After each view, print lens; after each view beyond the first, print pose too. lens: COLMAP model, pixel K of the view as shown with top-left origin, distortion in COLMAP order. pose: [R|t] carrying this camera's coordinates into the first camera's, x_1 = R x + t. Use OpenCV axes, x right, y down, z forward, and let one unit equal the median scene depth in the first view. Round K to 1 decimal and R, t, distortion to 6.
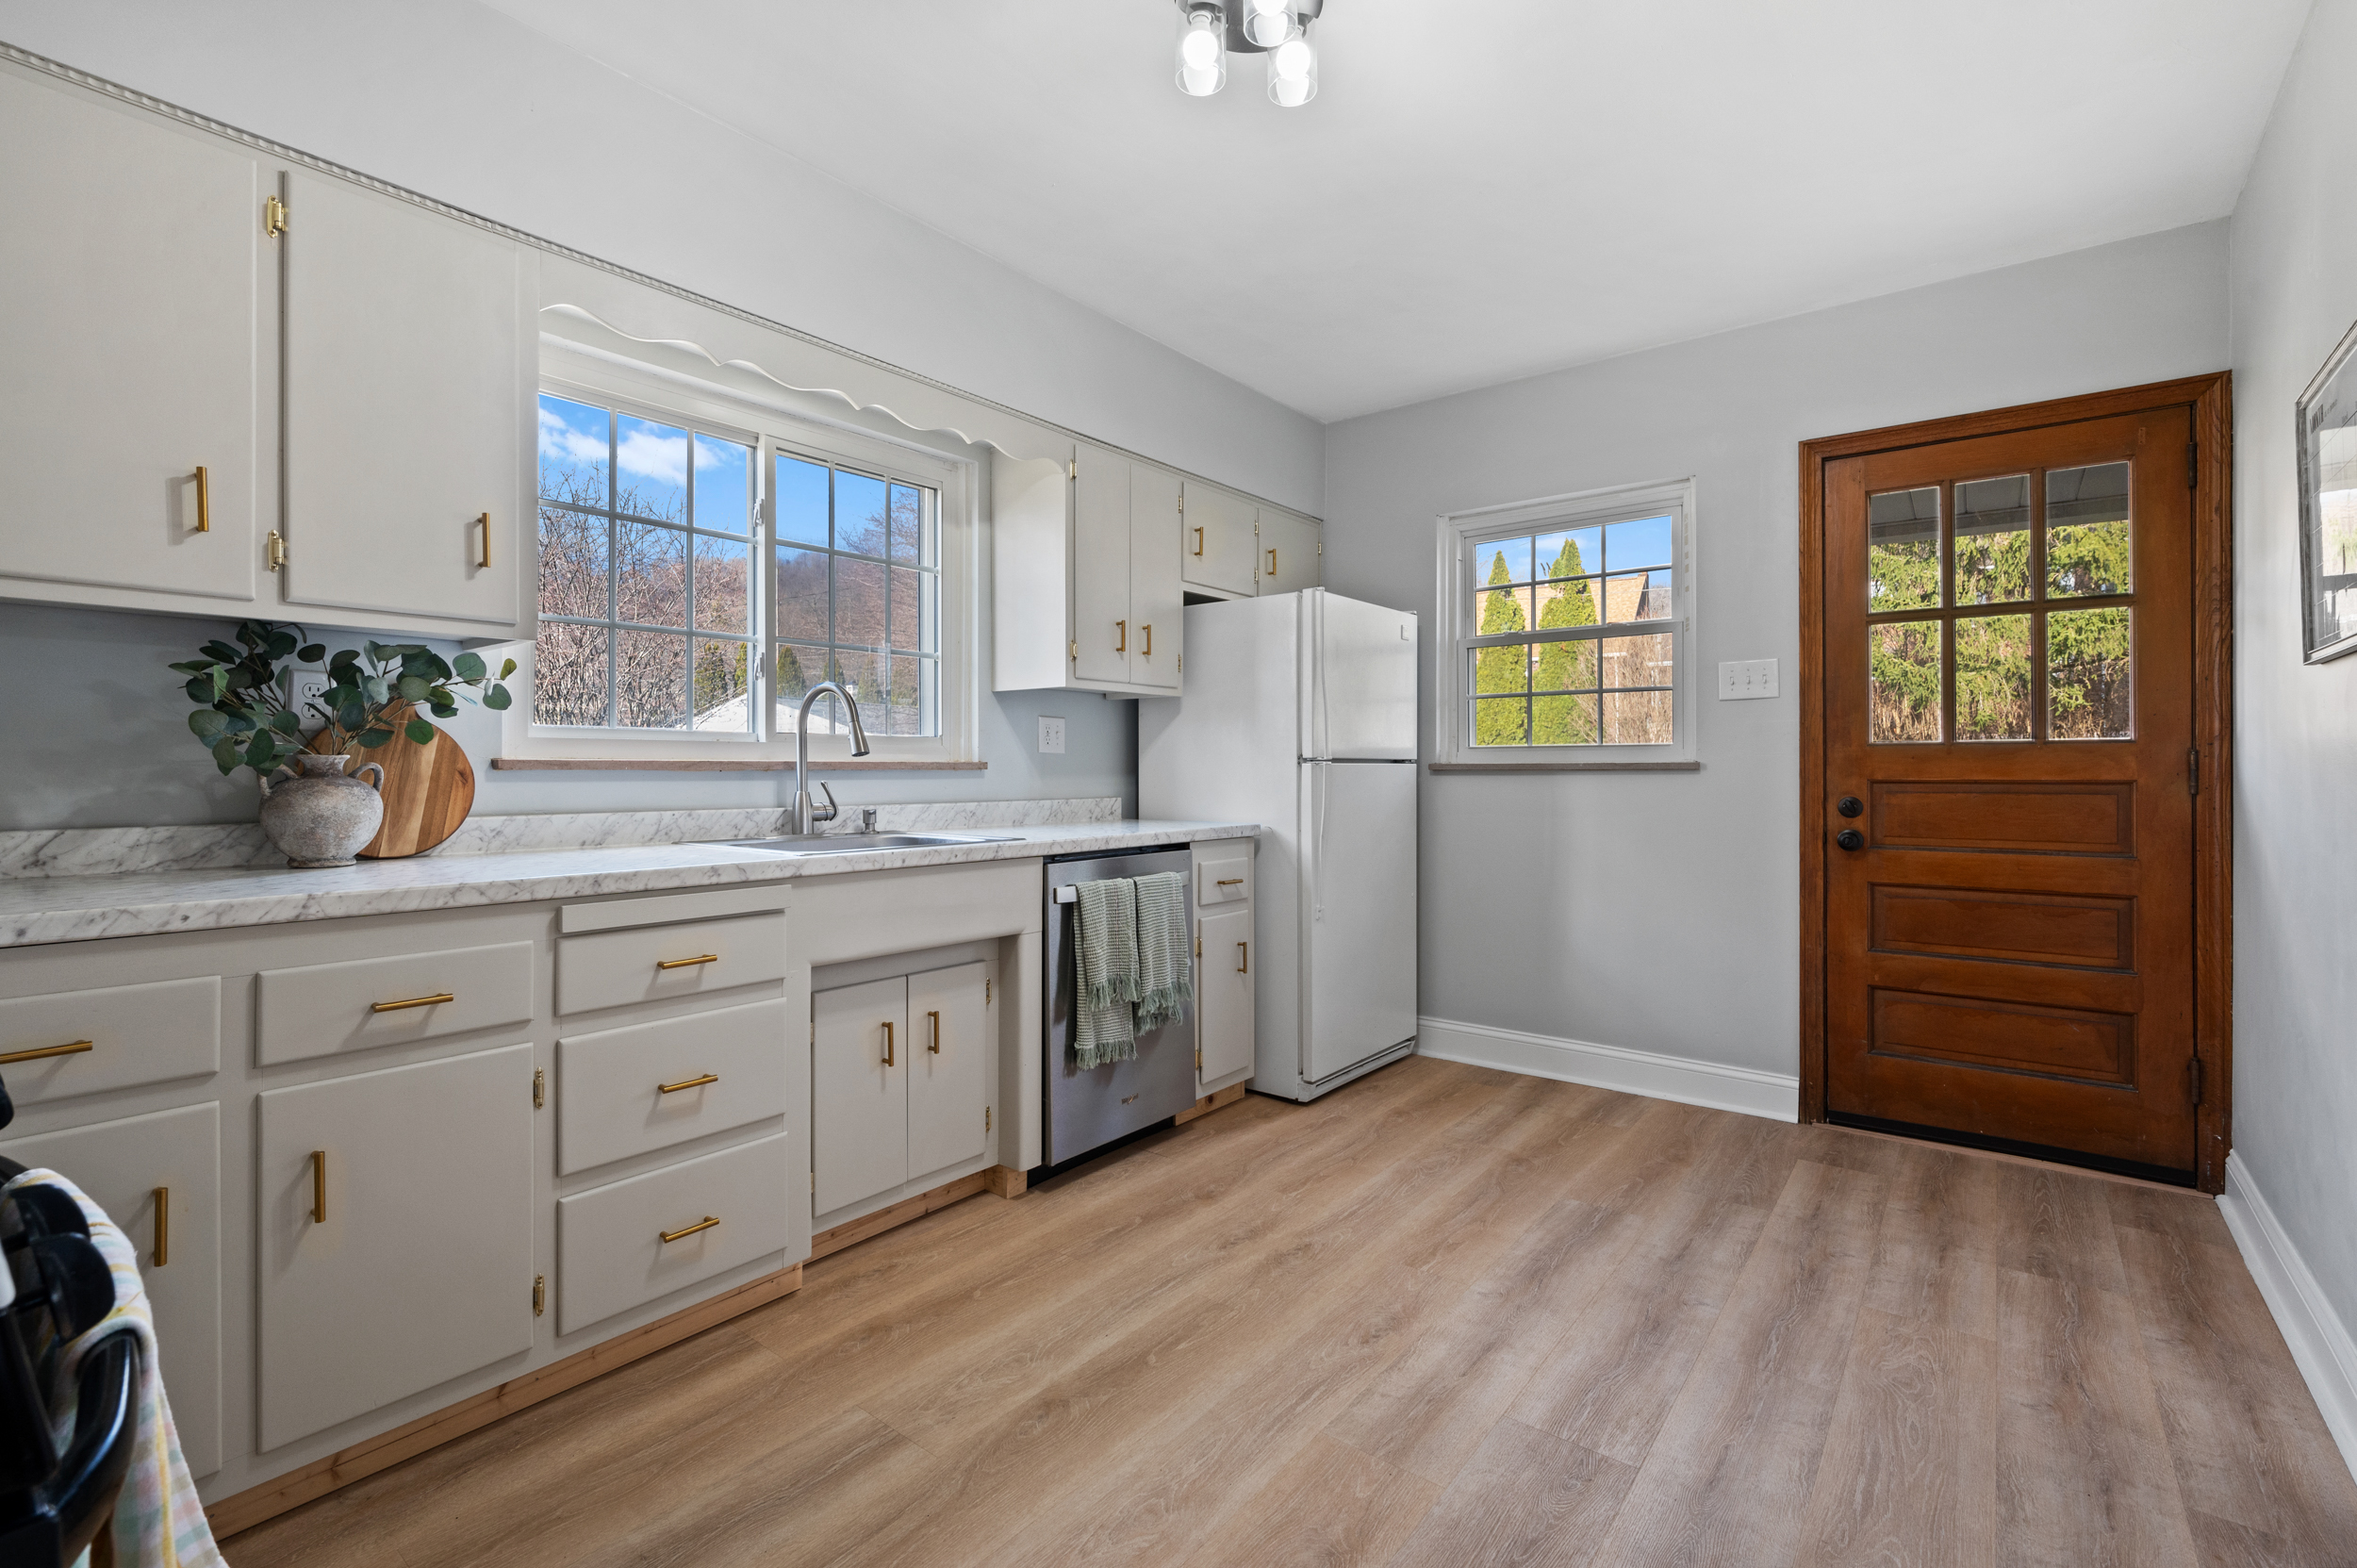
lens RADIAL K [[1042.8, 0, 1187.9], [0, 1042.8, 764.5], [0, 0, 1]] dist [-0.000895, -0.000083]
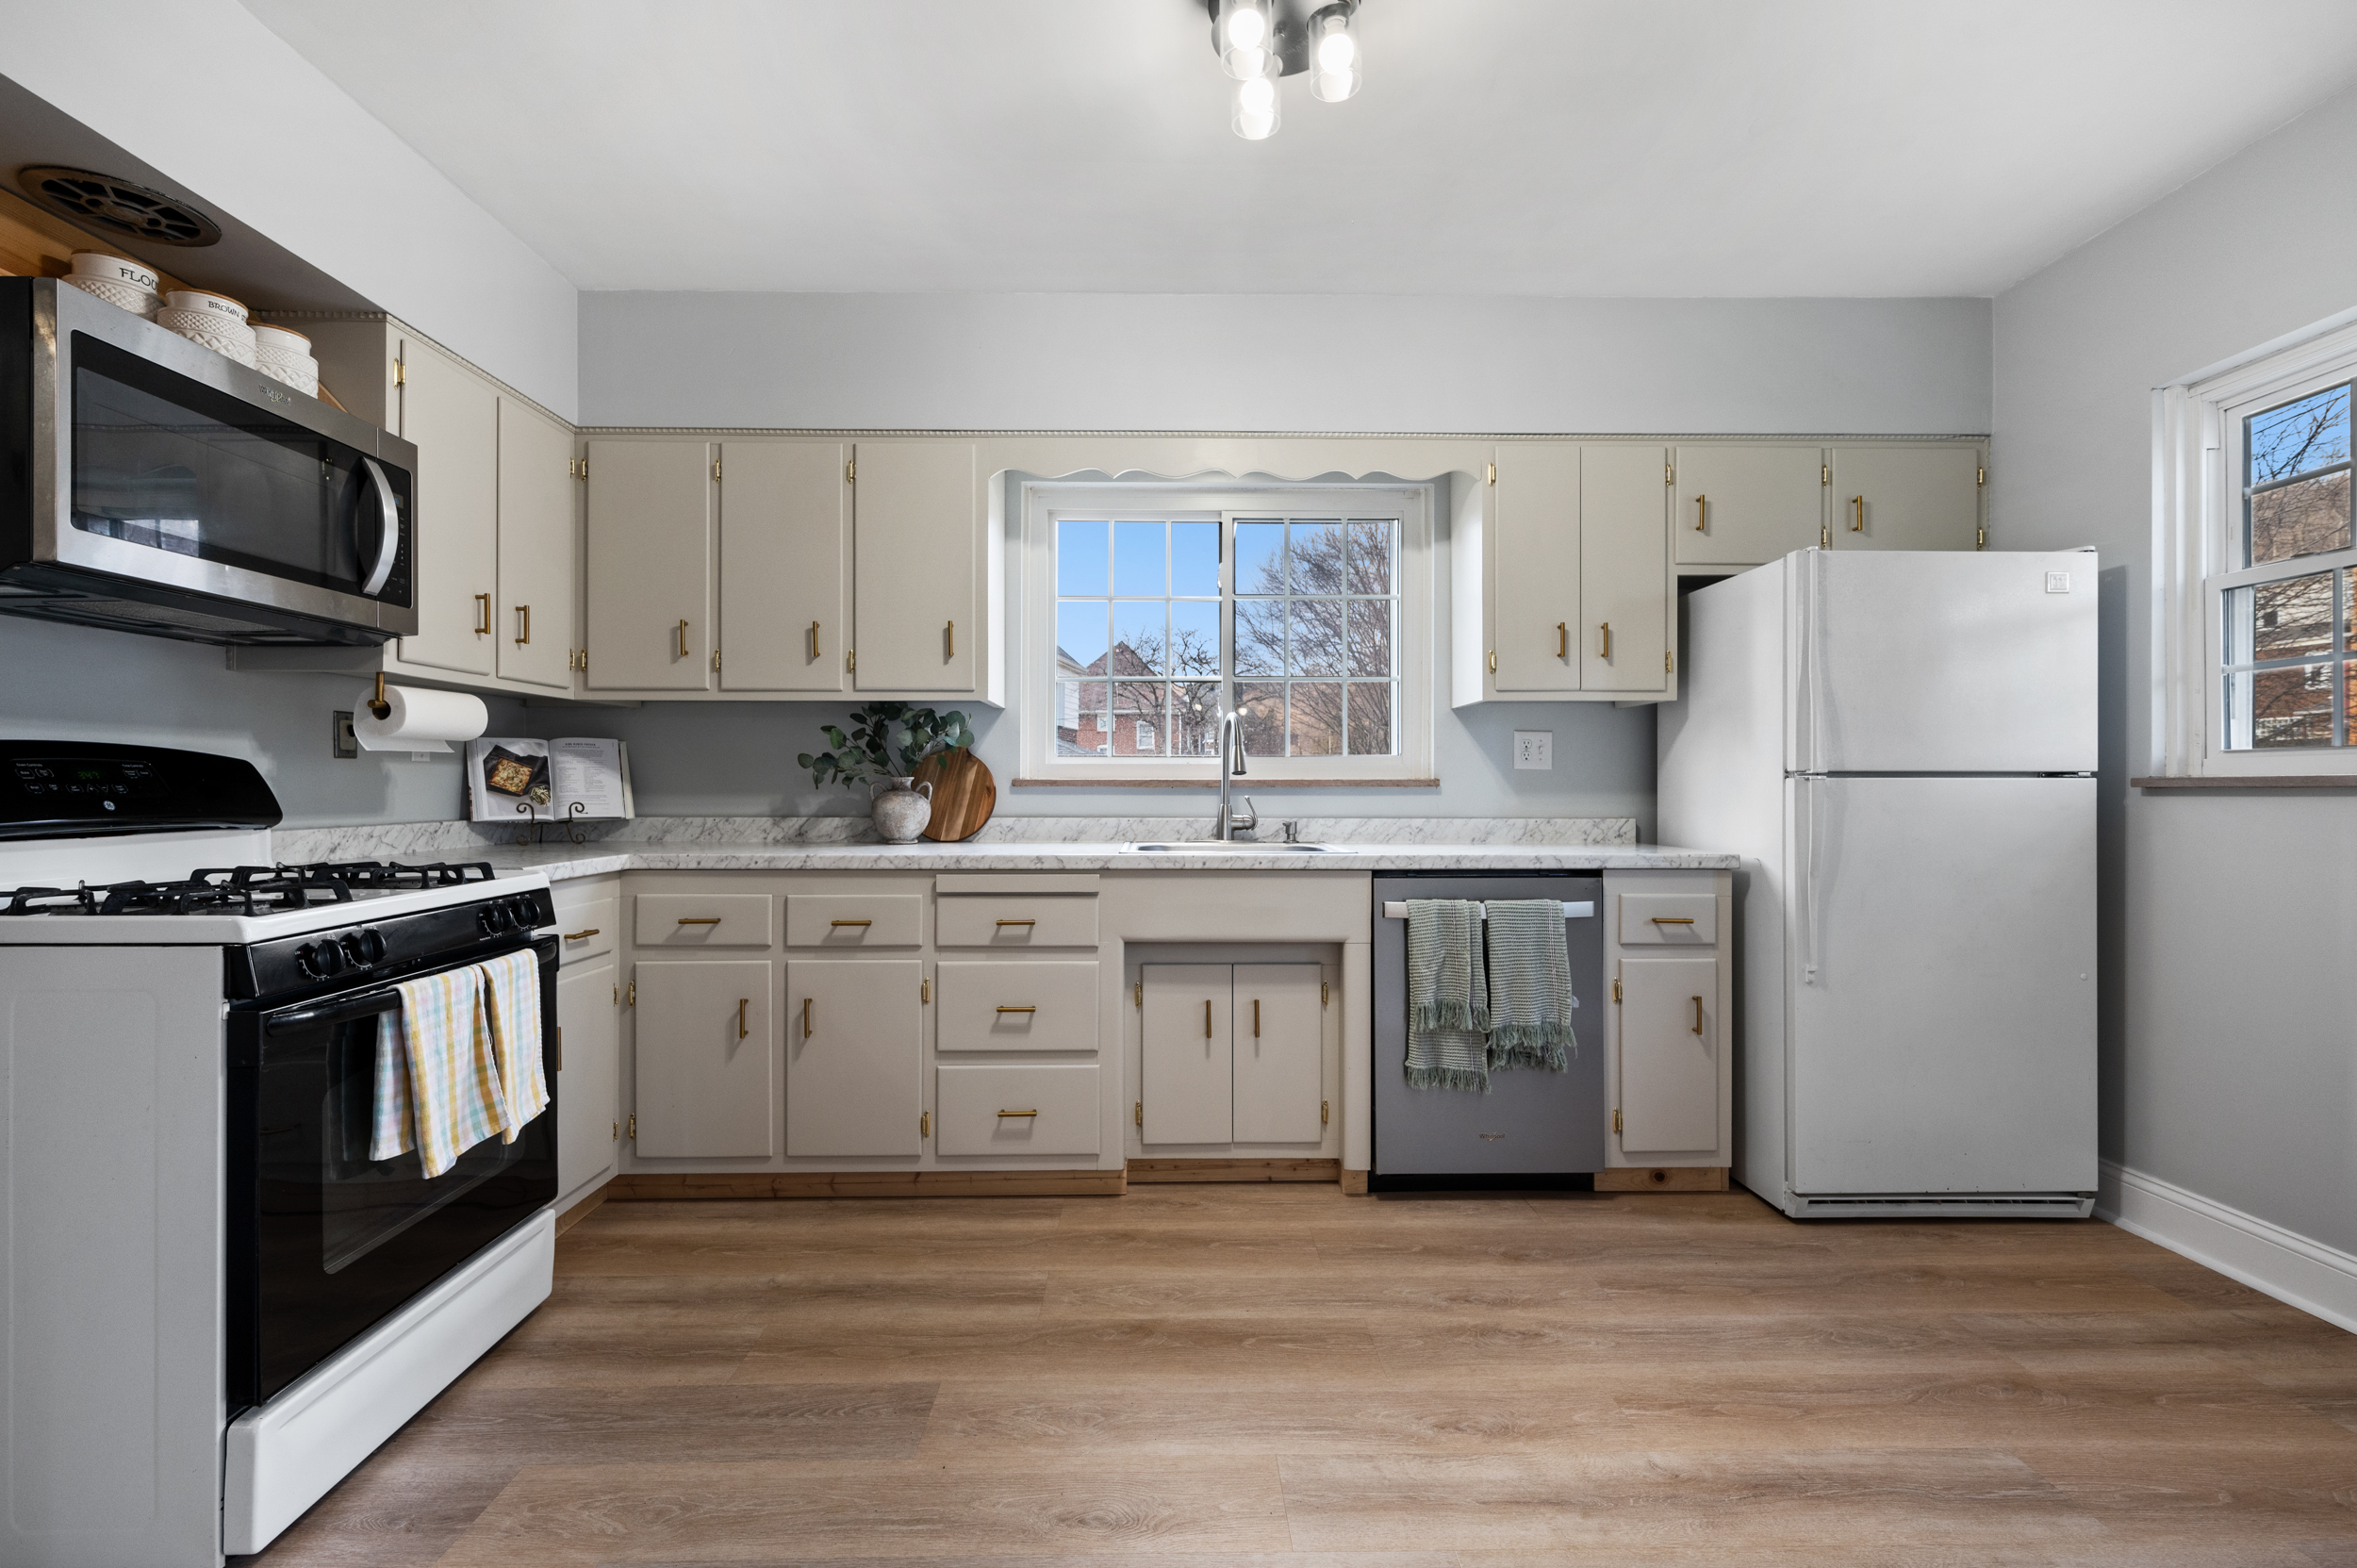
lens RADIAL K [[1061.0, 0, 1178.5], [0, 1061.0, 784.0], [0, 0, 1]] dist [0.001704, 0.000357]
pose [[0.628592, -0.006266, -0.777710, 0.599446], [0.003461, 0.999980, -0.005260, 0.008362], [0.777728, 0.000615, 0.628601, 0.209697]]
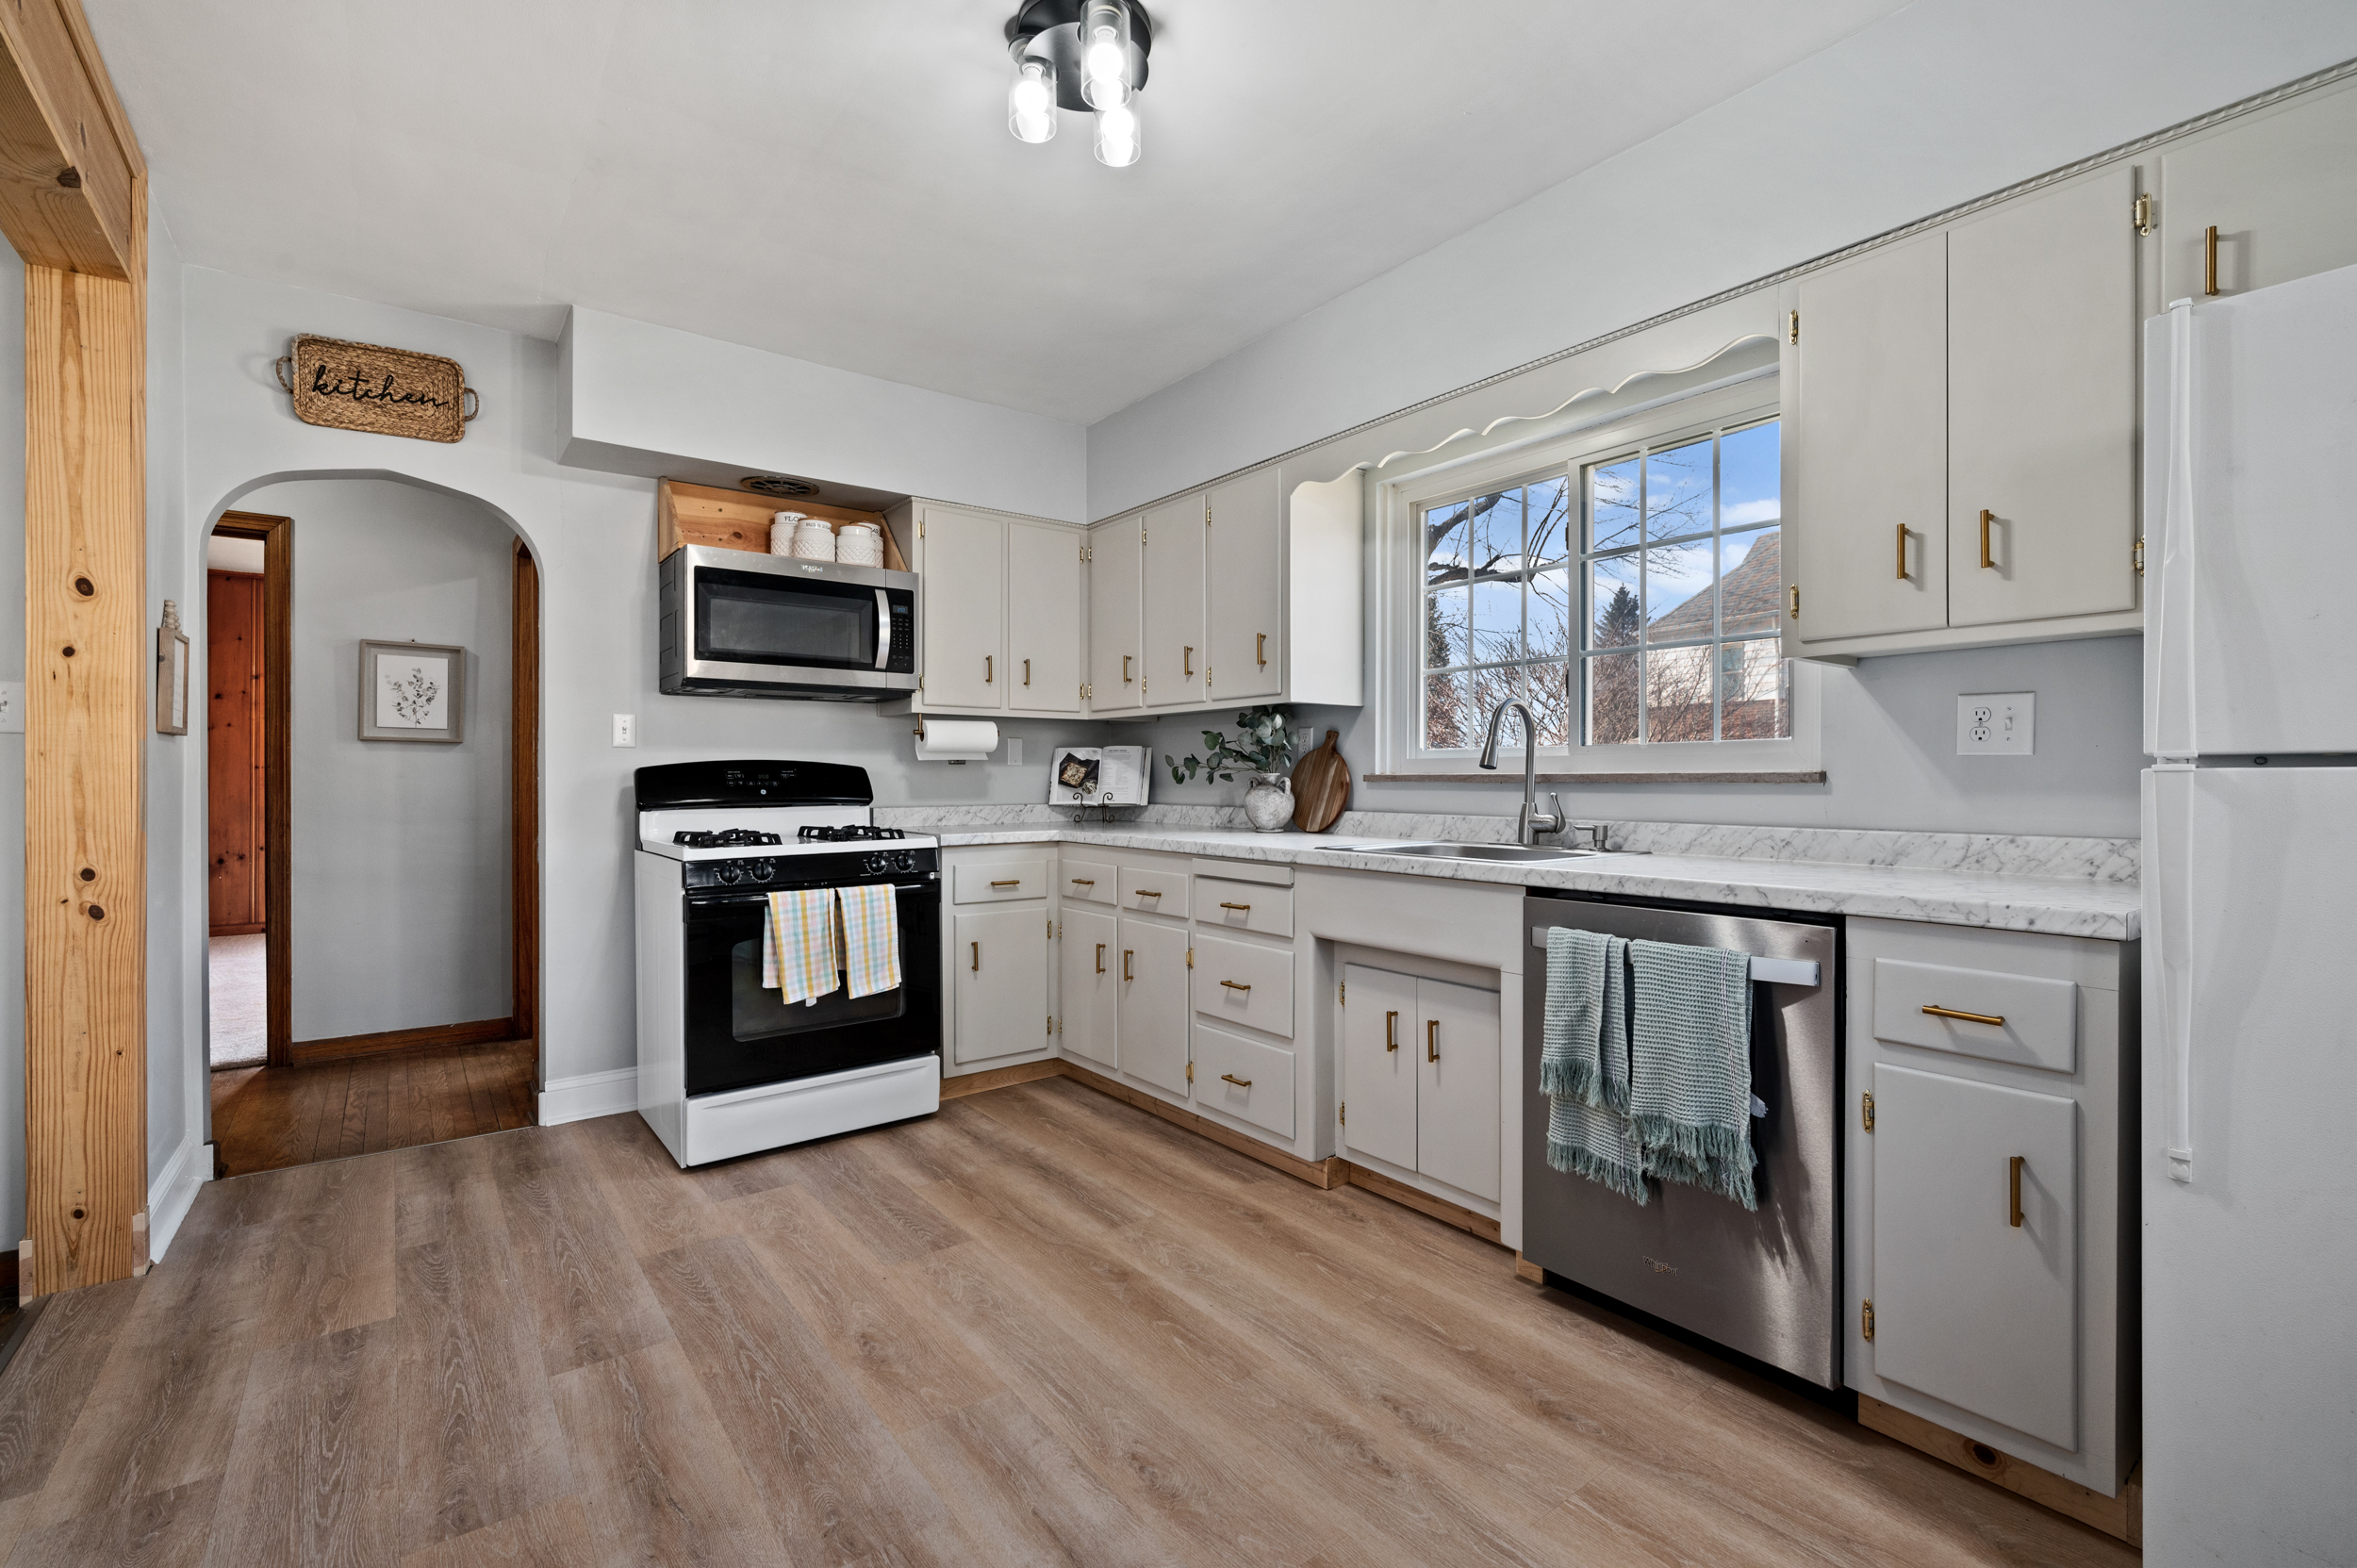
lens RADIAL K [[1031.8, 0, 1178.6], [0, 1031.8, 780.8], [0, 0, 1]] dist [-0.000313, 0.000007]
pose [[-0.254323, -0.002244, -0.967117, 0.790098], [0.000863, 0.999996, -0.002548, 0.005920], [0.967119, -0.001482, -0.254320, 1.014716]]
